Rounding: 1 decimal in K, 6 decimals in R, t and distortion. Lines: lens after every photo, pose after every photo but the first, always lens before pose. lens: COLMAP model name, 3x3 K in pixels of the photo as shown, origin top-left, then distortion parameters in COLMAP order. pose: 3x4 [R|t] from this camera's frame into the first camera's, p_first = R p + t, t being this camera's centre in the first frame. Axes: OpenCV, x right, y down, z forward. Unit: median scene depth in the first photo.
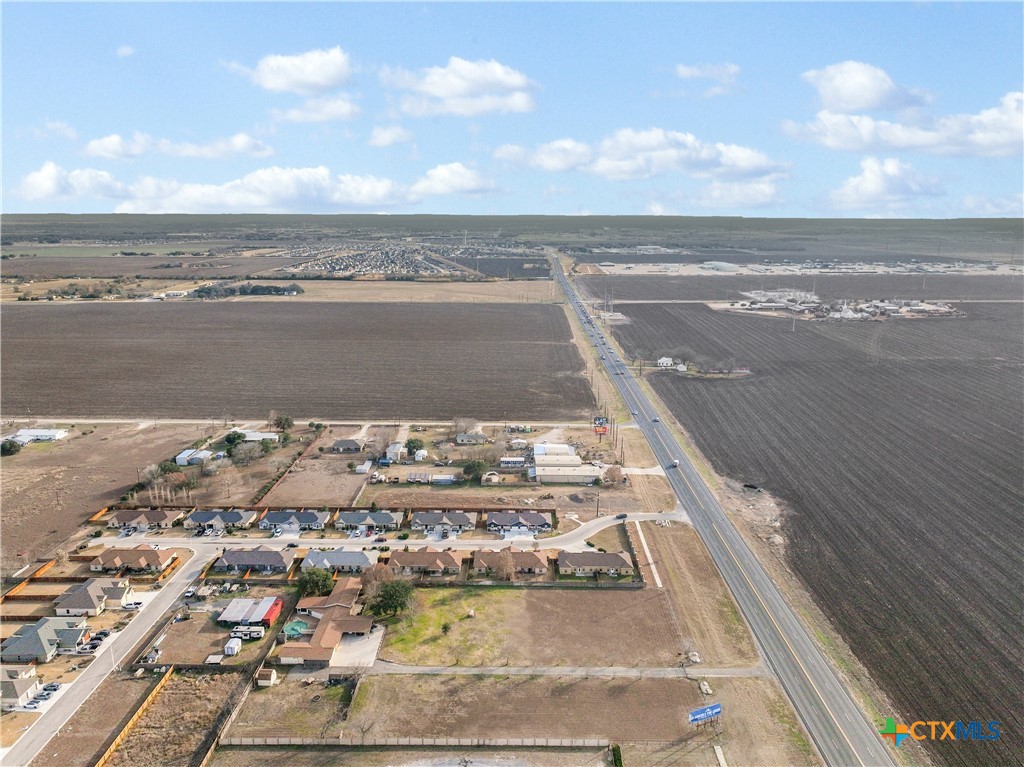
lens RADIAL K [[720.8, 0, 512.0], [0, 720.8, 383.5], [0, 0, 1]] dist [0.000752, 0.000547]
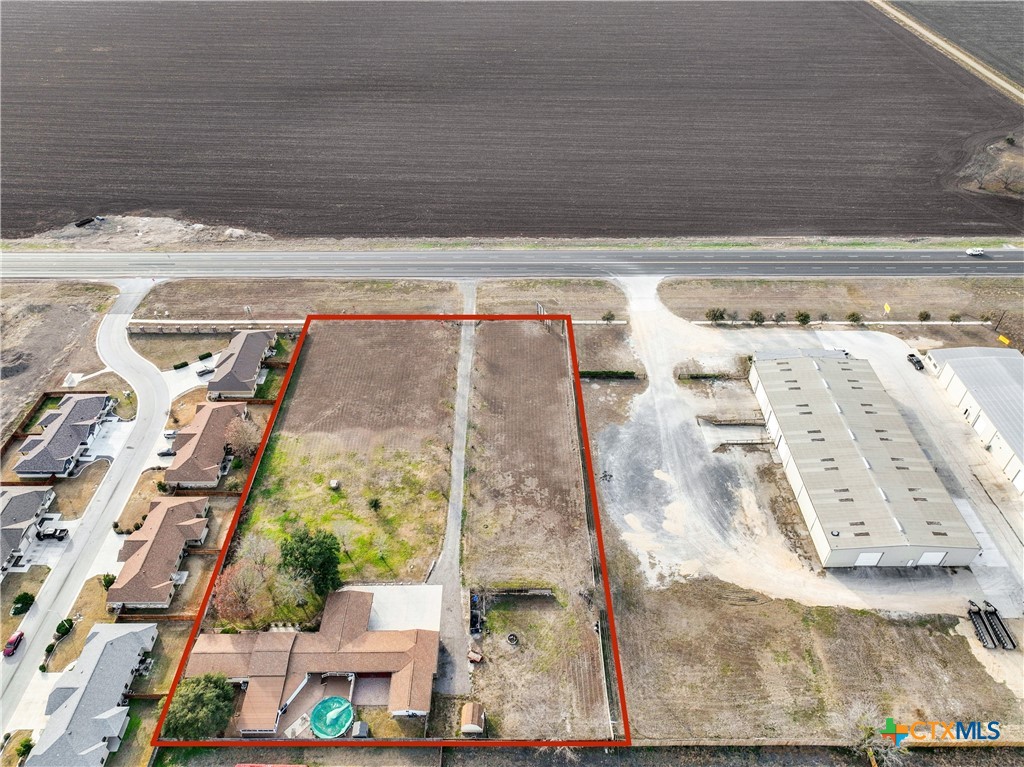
lens RADIAL K [[717.7, 0, 512.0], [0, 717.7, 383.5], [0, 0, 1]] dist [-0.001635, 0.015643]
pose [[-0.015435, -0.659739, 0.751336, -0.422812], [0.232533, 0.728455, 0.644424, -0.138635], [-0.972466, 0.184657, 0.142167, 0.562183]]
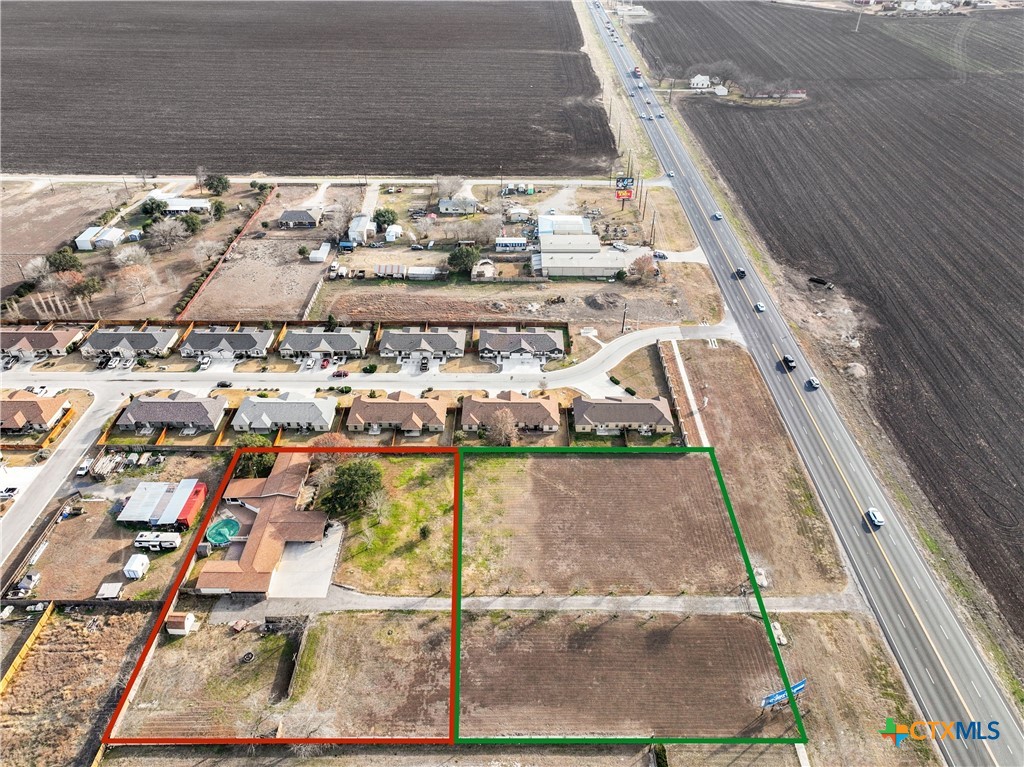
lens RADIAL K [[717.7, 0, 512.0], [0, 717.7, 383.5], [0, 0, 1]] dist [-0.001635, 0.015643]
pose [[0.999975, -0.005834, 0.003980, -0.002973], [0.003823, 0.921062, 0.389397, -0.067869], [-0.005937, -0.389372, 0.921061, 0.286844]]
